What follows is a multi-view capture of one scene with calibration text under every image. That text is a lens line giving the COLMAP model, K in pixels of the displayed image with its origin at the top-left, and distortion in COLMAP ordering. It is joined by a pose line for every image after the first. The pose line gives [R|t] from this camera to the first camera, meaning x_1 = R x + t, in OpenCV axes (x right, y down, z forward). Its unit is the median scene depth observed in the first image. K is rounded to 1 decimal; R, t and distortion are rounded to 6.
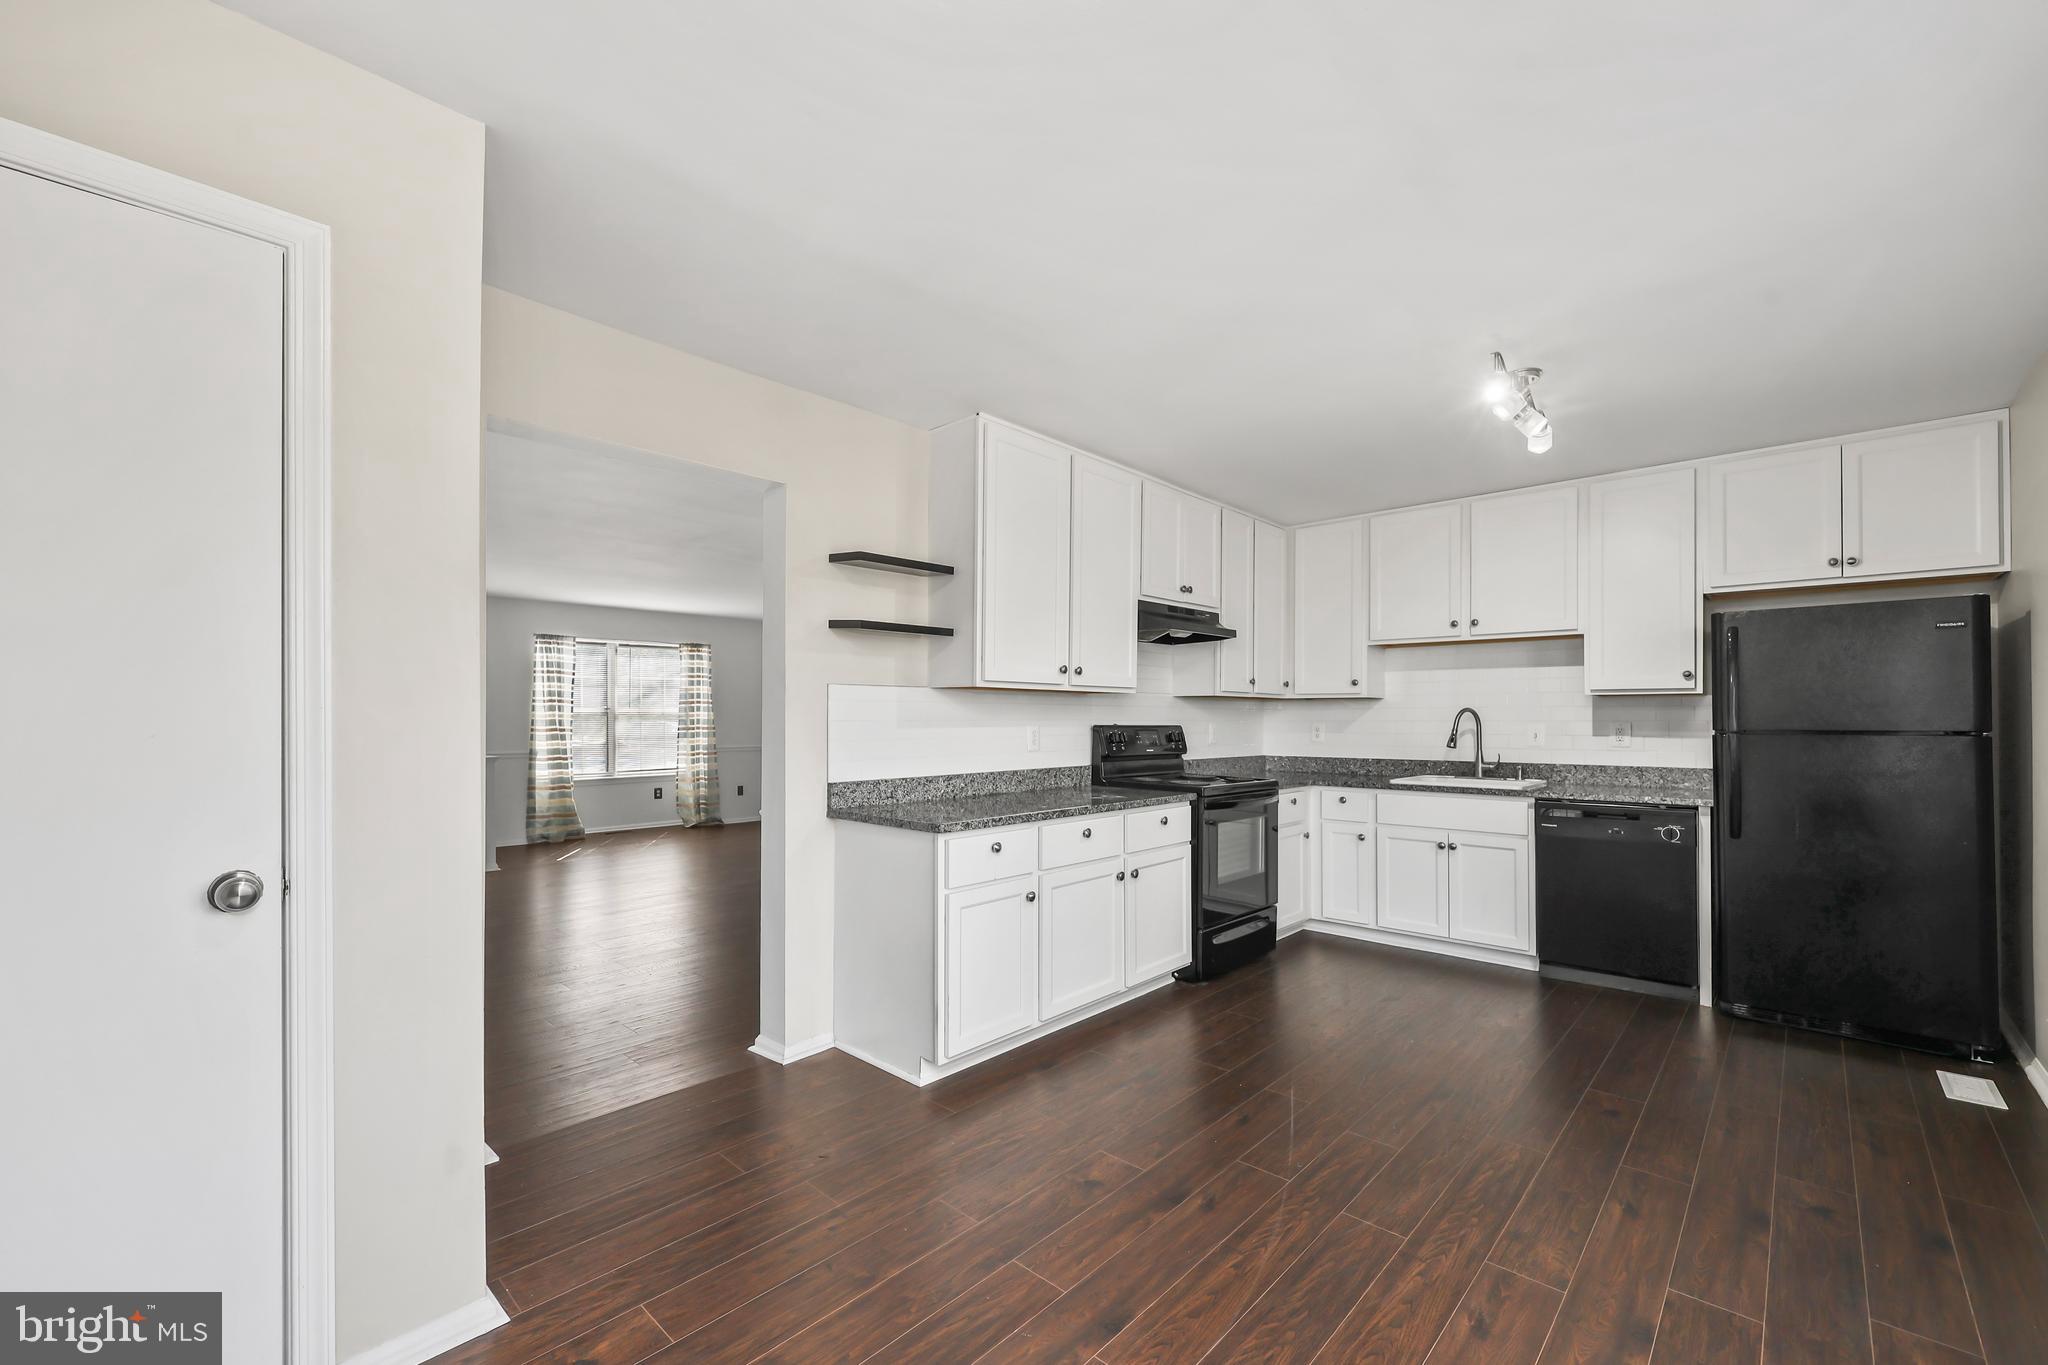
lens RADIAL K [[849.2, 0, 1034.7], [0, 849.2, 709.8], [0, 0, 1]] dist [-0.001058, -0.000116]
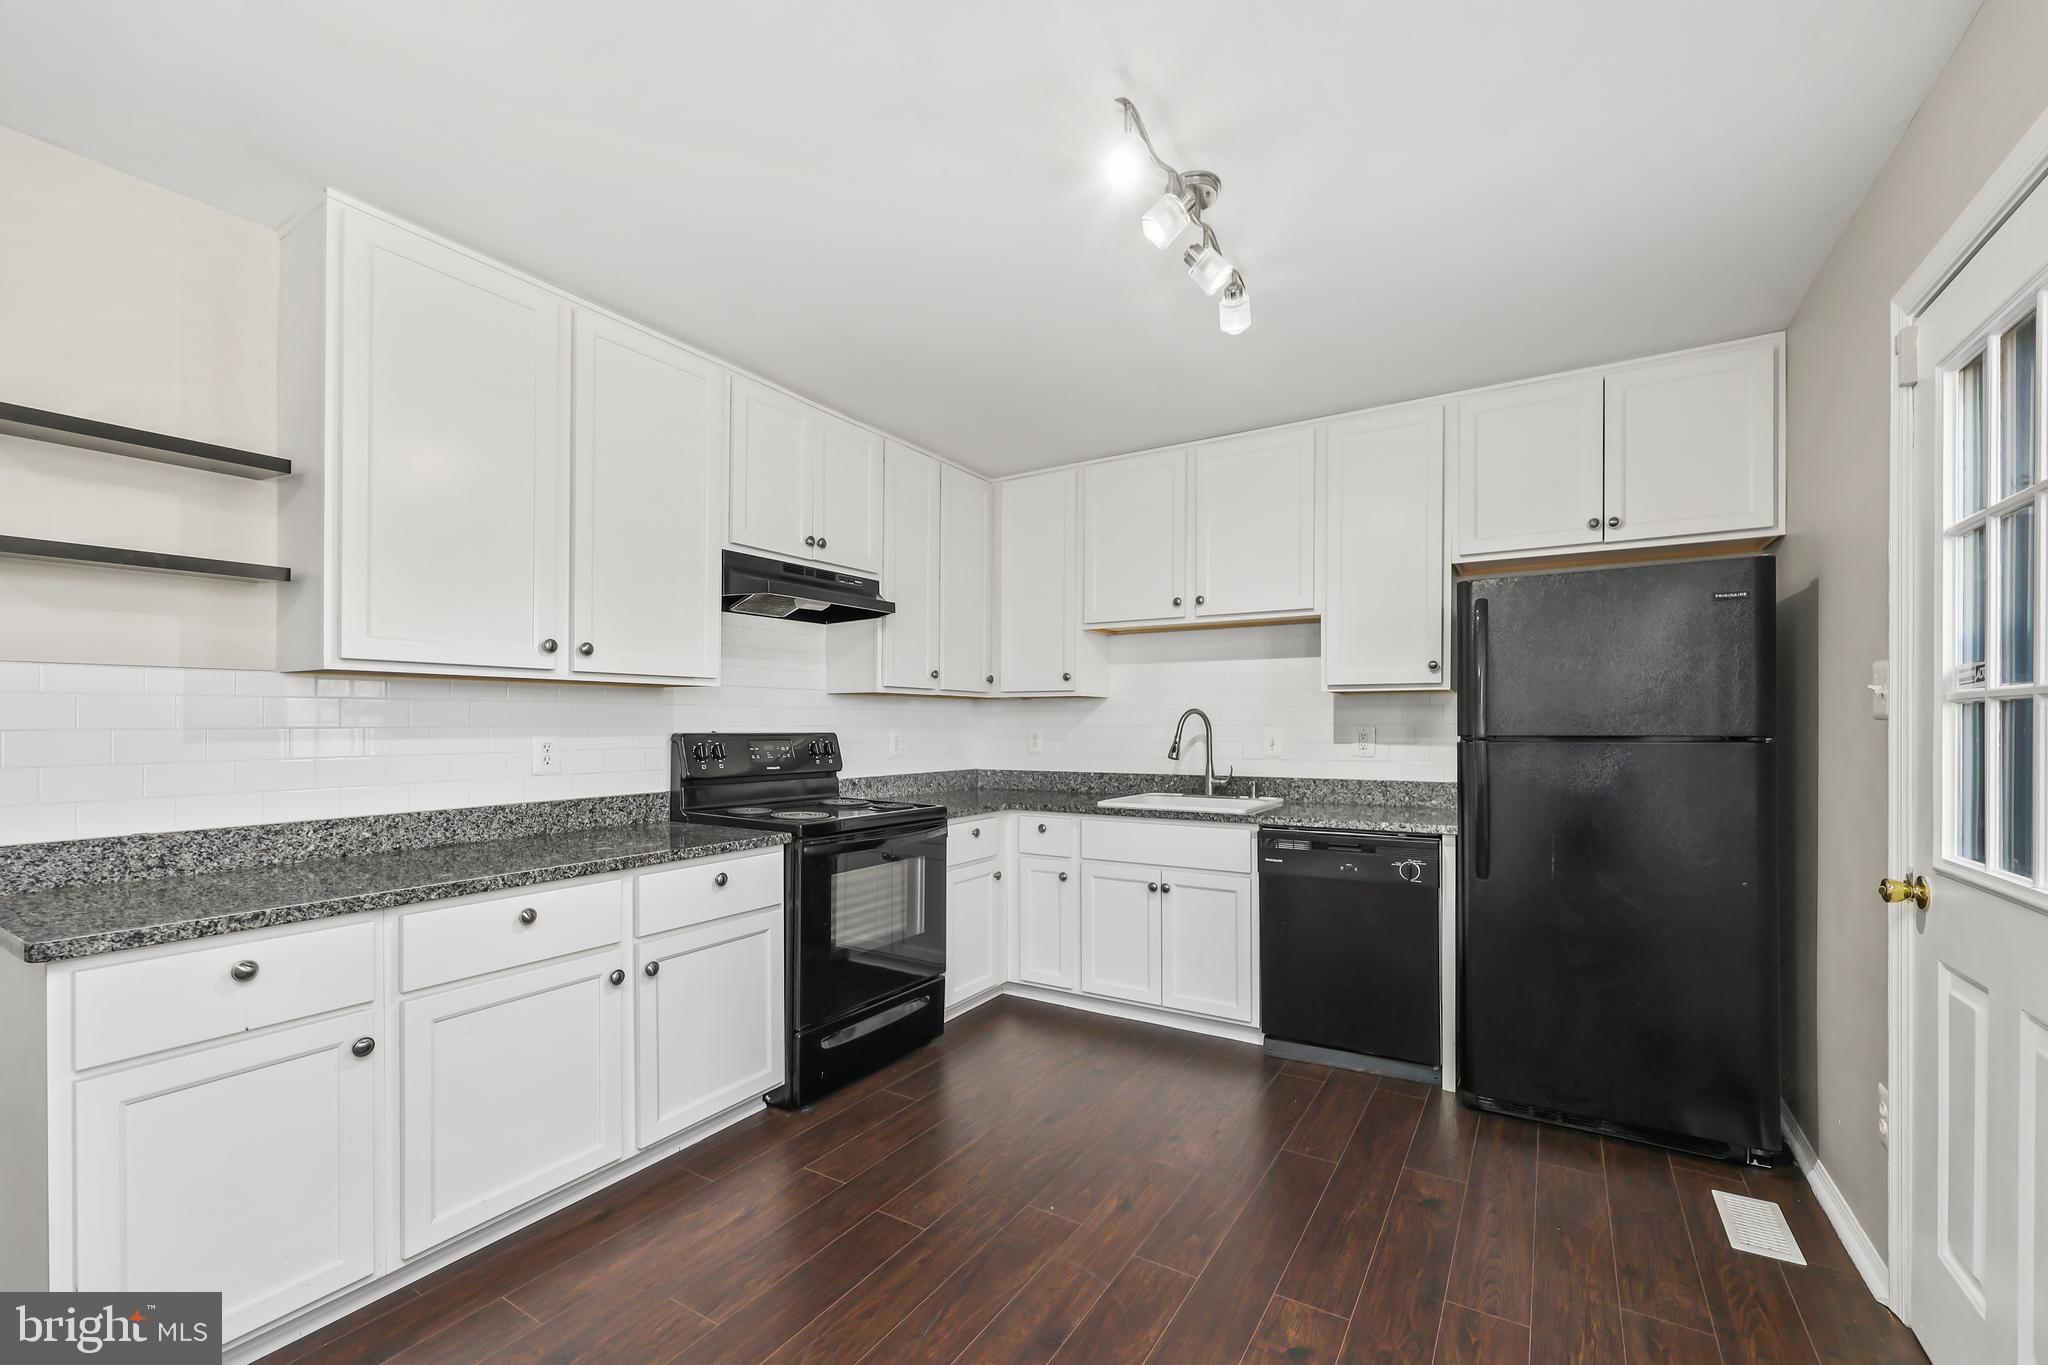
lens RADIAL K [[901.5, 0, 1025.3], [0, 901.5, 729.0], [0, 0, 1]] dist [0.001981, -0.000069]
pose [[0.978464, -0.004951, 0.206359, 0.223723], [0.001599, 0.999864, 0.016408, 0.003173], [-0.206412, -0.015725, 0.978339, 0.255465]]
